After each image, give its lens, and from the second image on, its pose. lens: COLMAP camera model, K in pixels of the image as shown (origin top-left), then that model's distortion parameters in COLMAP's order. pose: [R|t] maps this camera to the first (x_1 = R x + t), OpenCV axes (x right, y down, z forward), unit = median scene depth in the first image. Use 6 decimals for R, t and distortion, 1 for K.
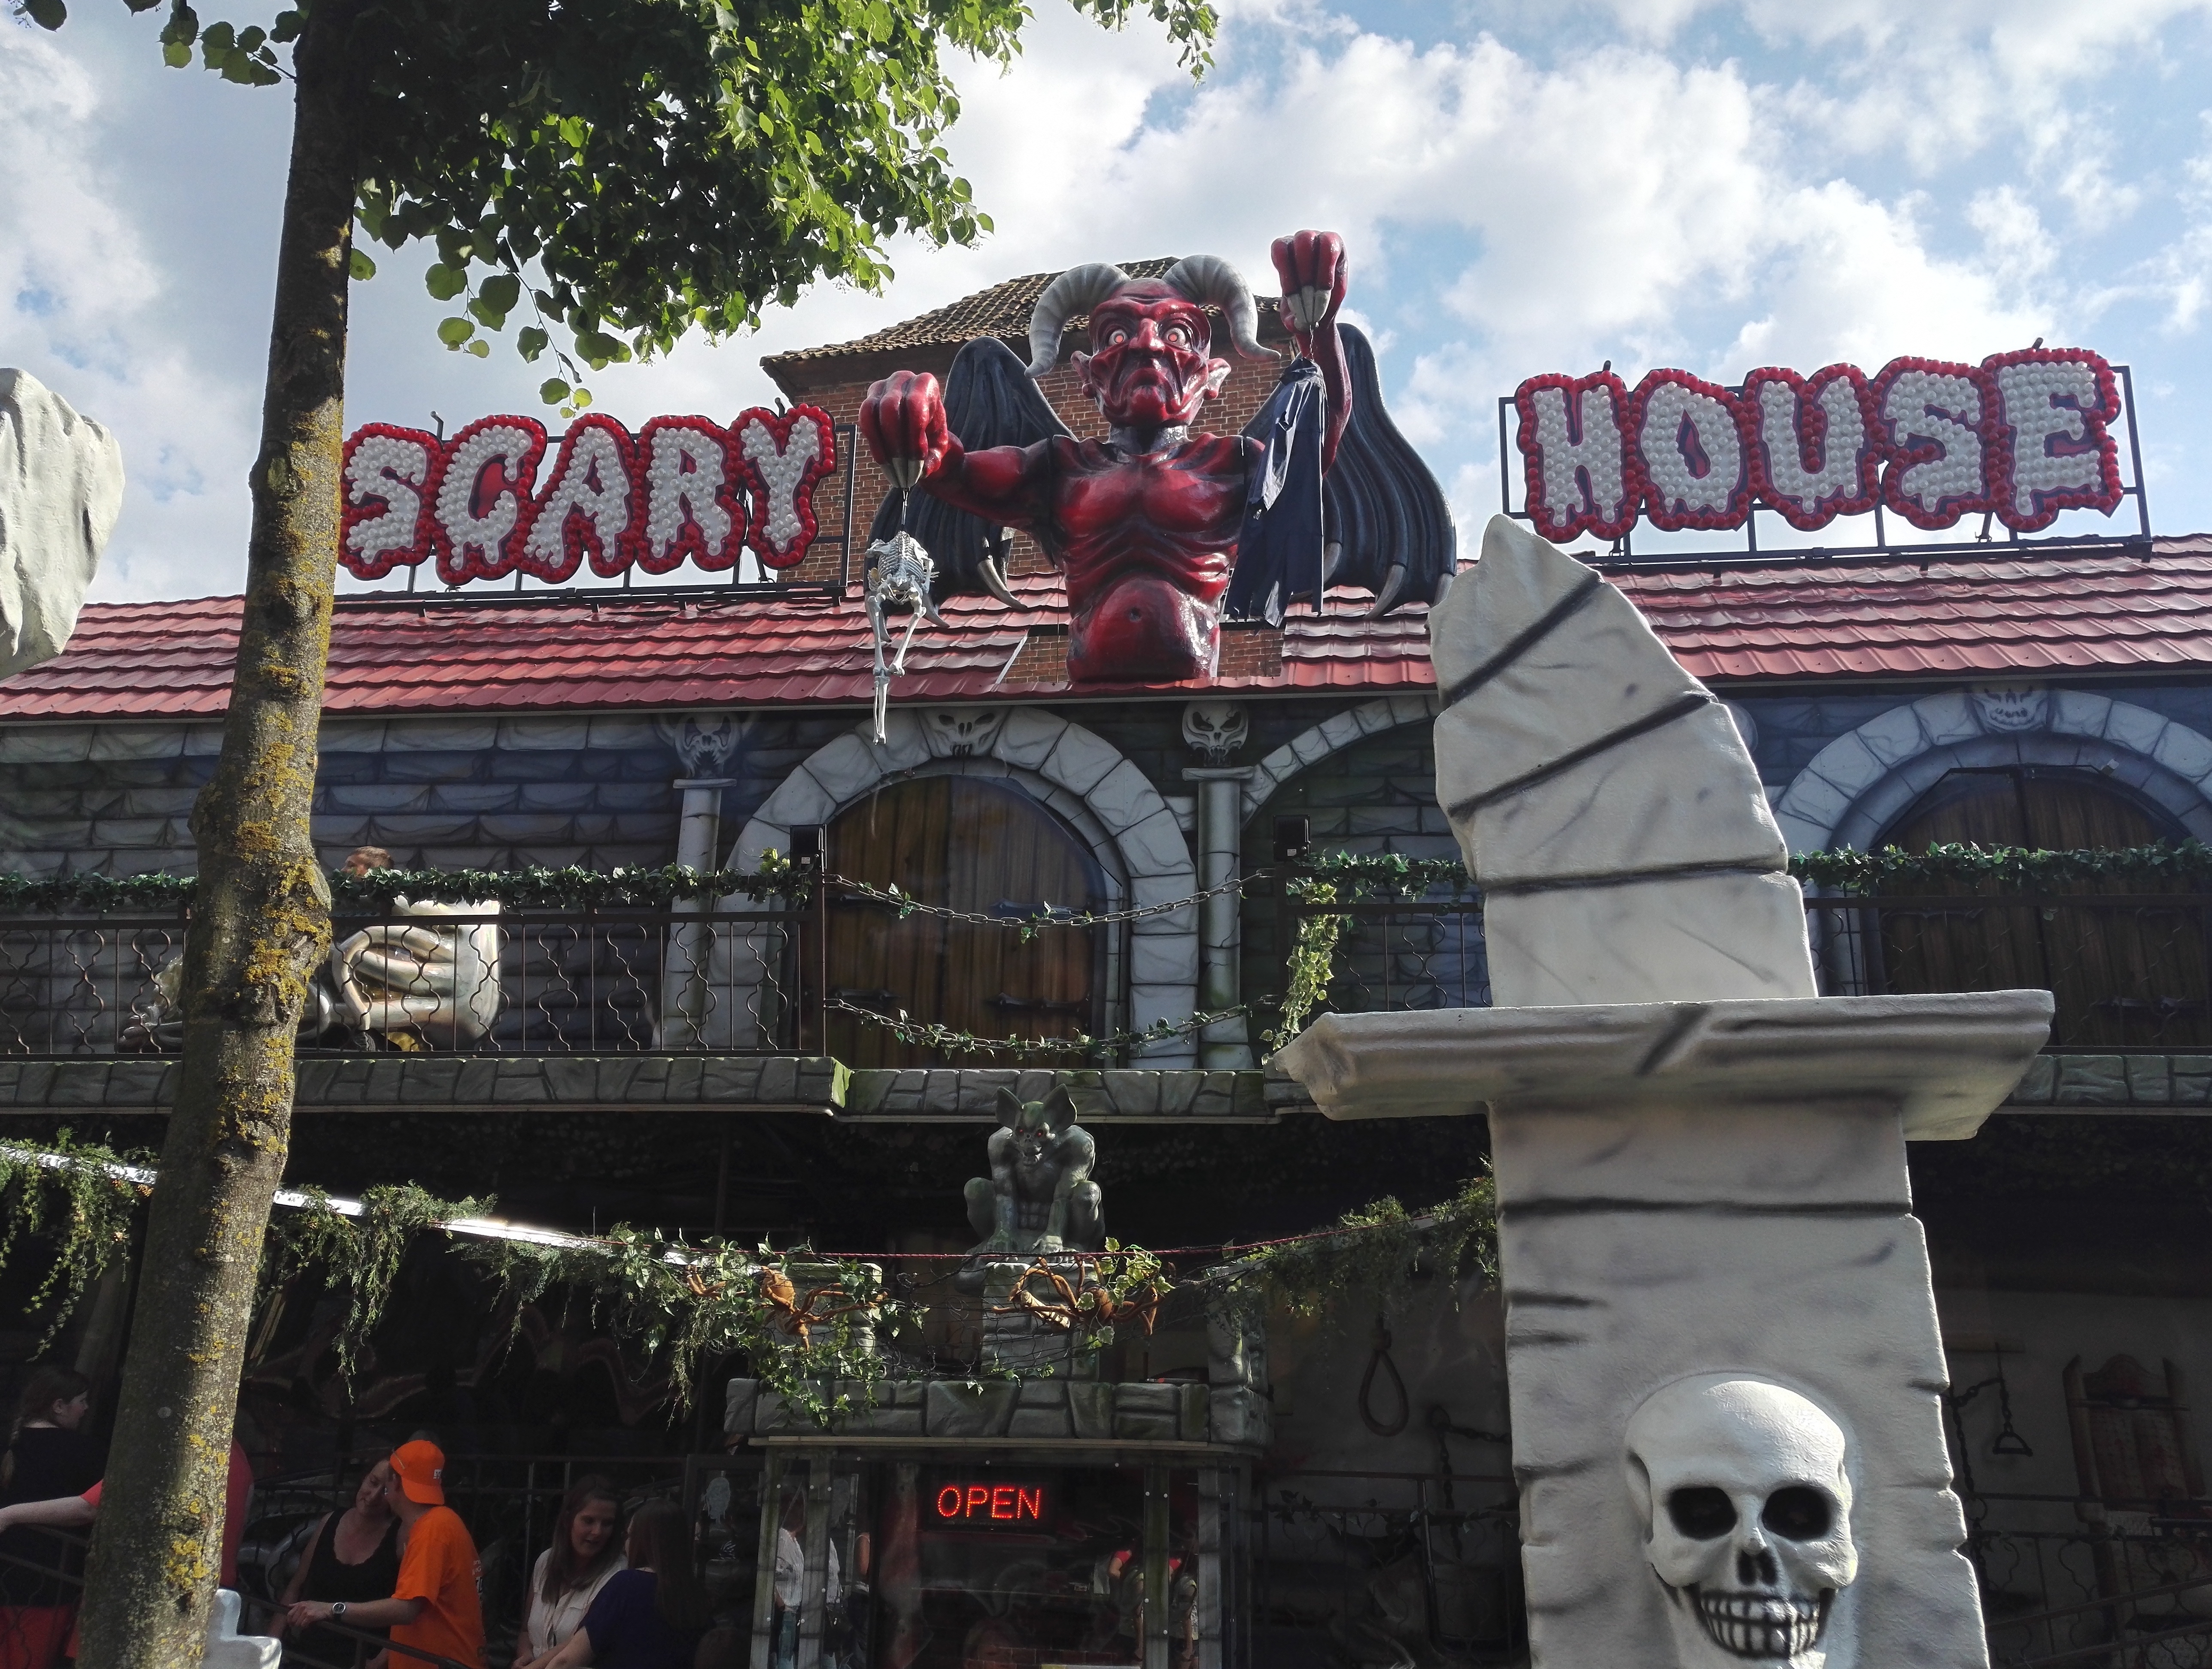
lens RADIAL K [[1830.3, 0, 1106.0], [0, 1830.3, 834.5], [0, 0, 1]] dist [0.008949, 0.003609]
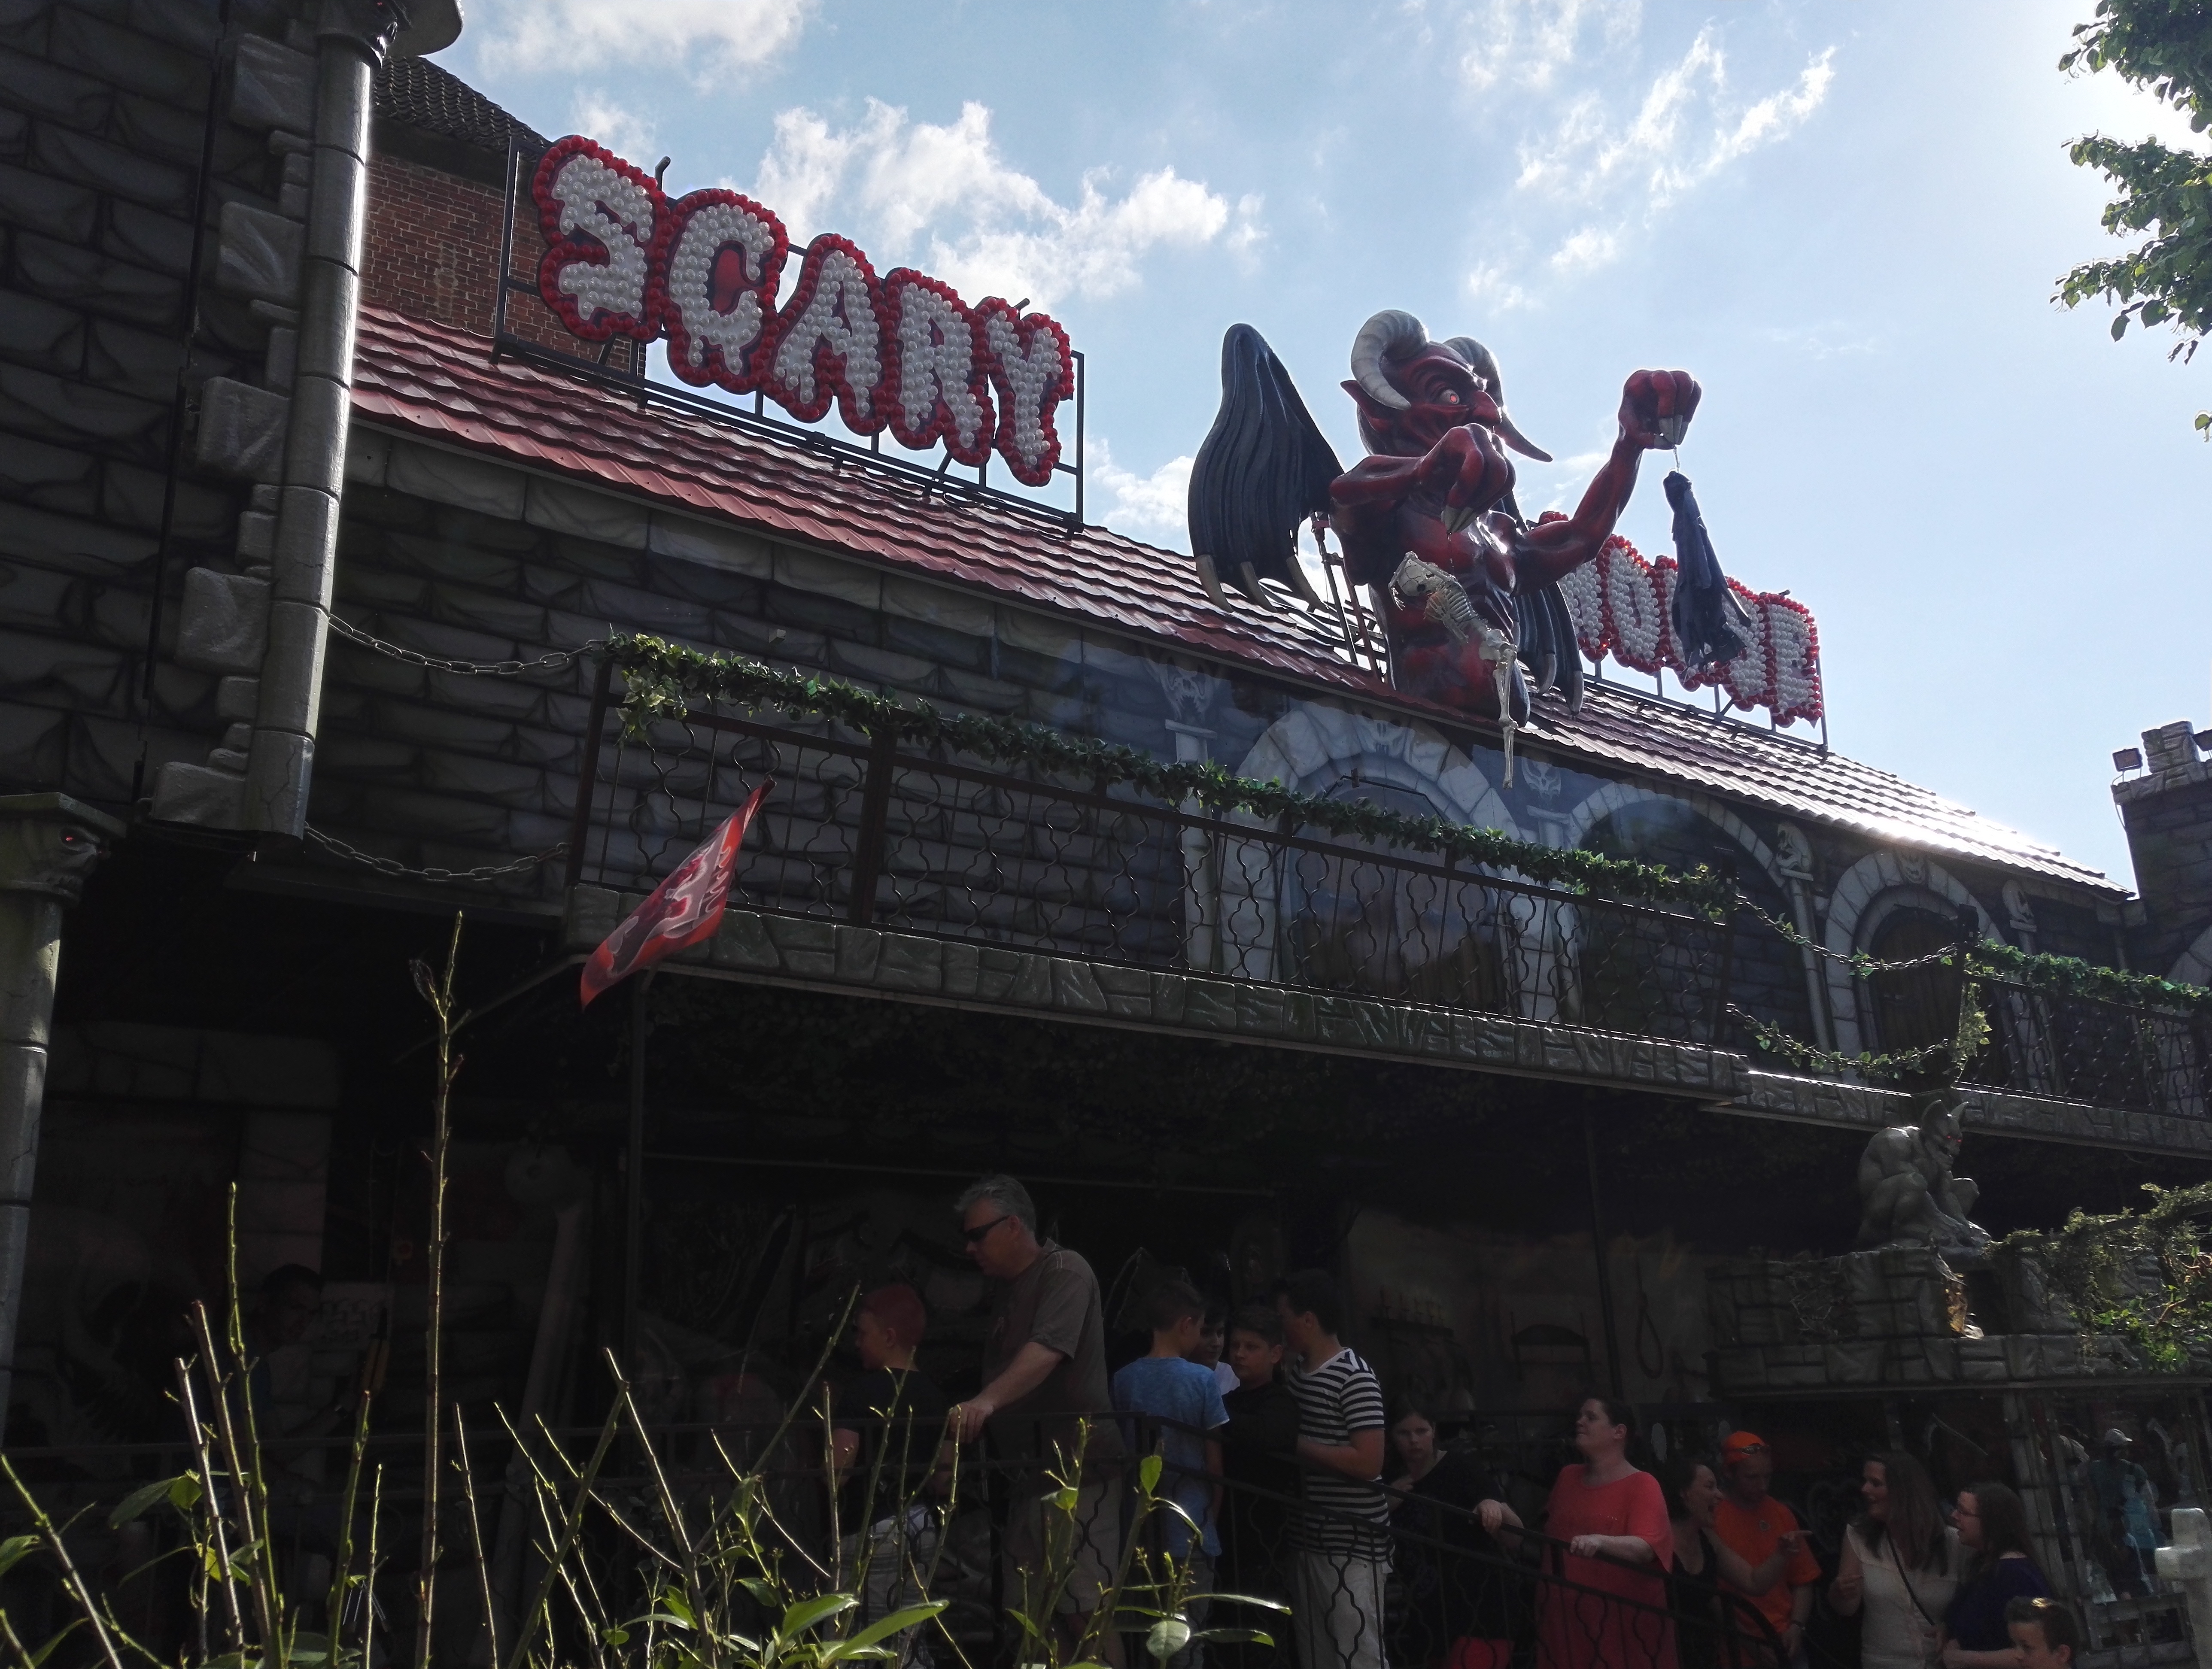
lens RADIAL K [[1830.3, 0, 1106.0], [0, 1830.3, 834.5], [0, 0, 1]] dist [0.008949, 0.003609]
pose [[0.736804, 0.160262, 0.656838, -0.730448], [-0.184181, 0.982336, -0.033076, 0.055481], [-0.650536, -0.096606, 0.753306, 0.243233]]
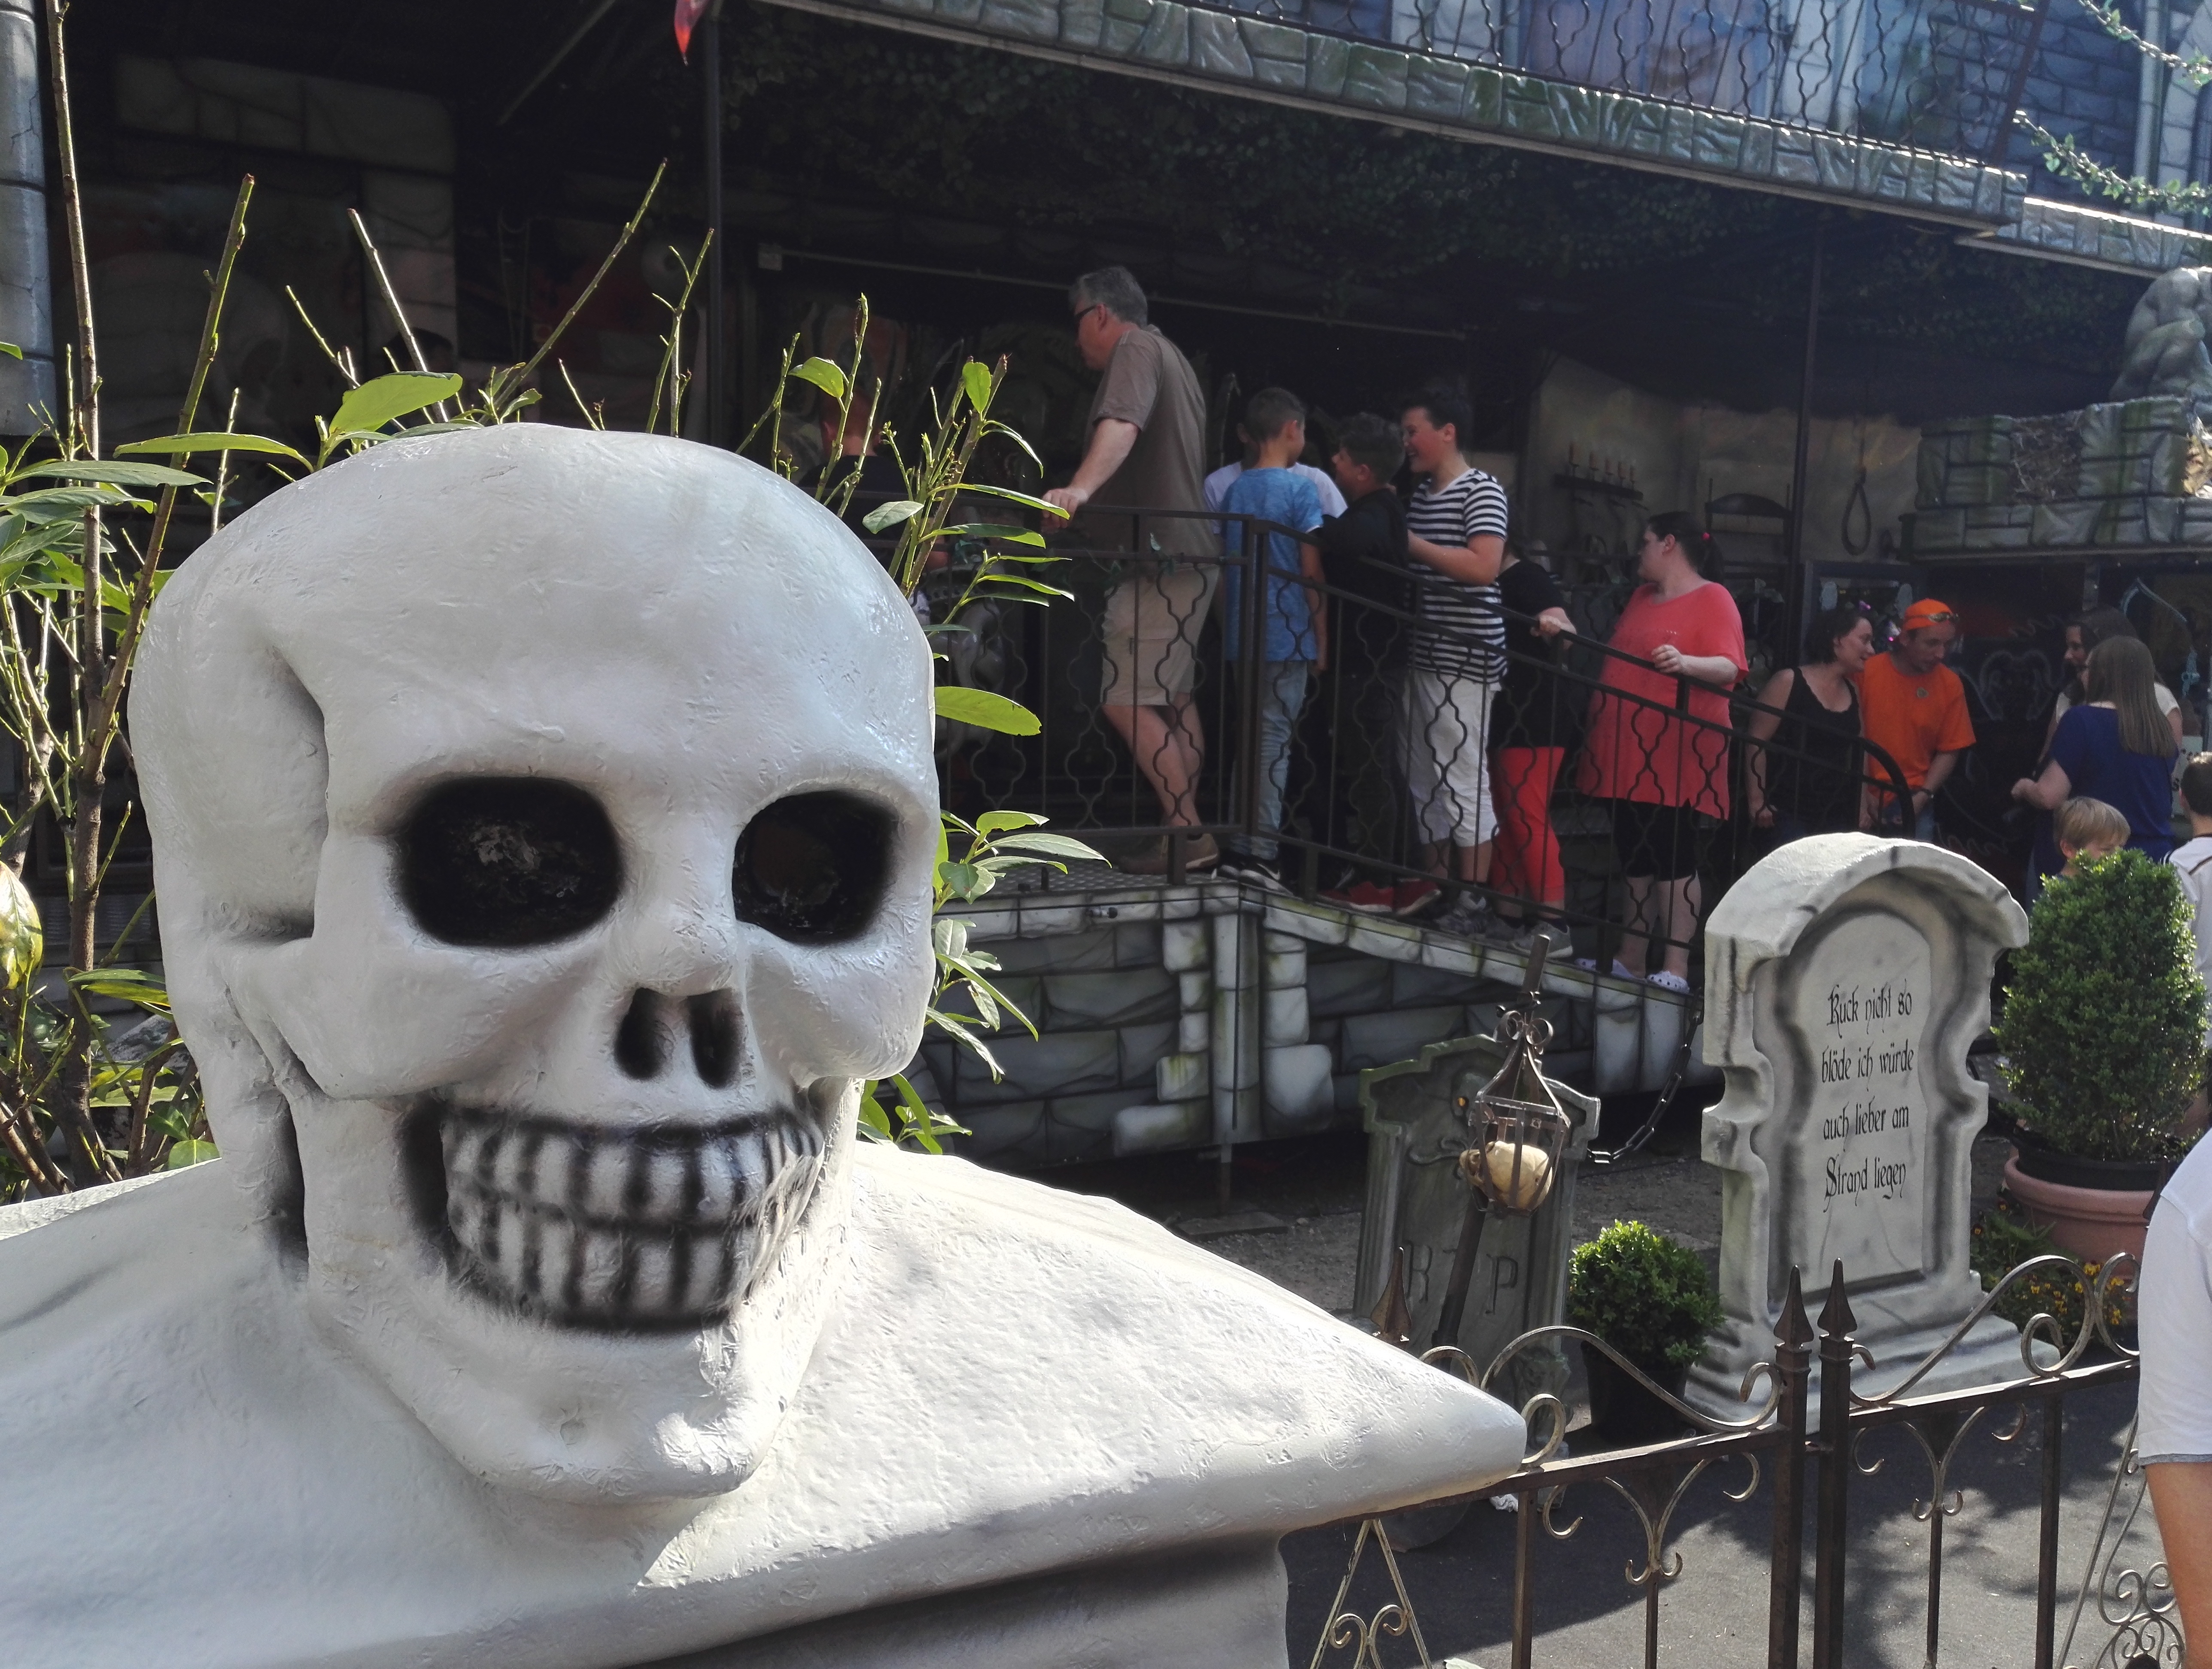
lens RADIAL K [[1772.3, 0, 1106.0], [0, 1772.3, 834.5], [0, 0, 1]] dist [0.100999, -0.131883]
pose [[0.824960, -0.069573, 0.560893, -0.654997], [-0.202261, 0.890331, 0.407922, 0.090277], [-0.527761, -0.449966, 0.720416, 0.236346]]
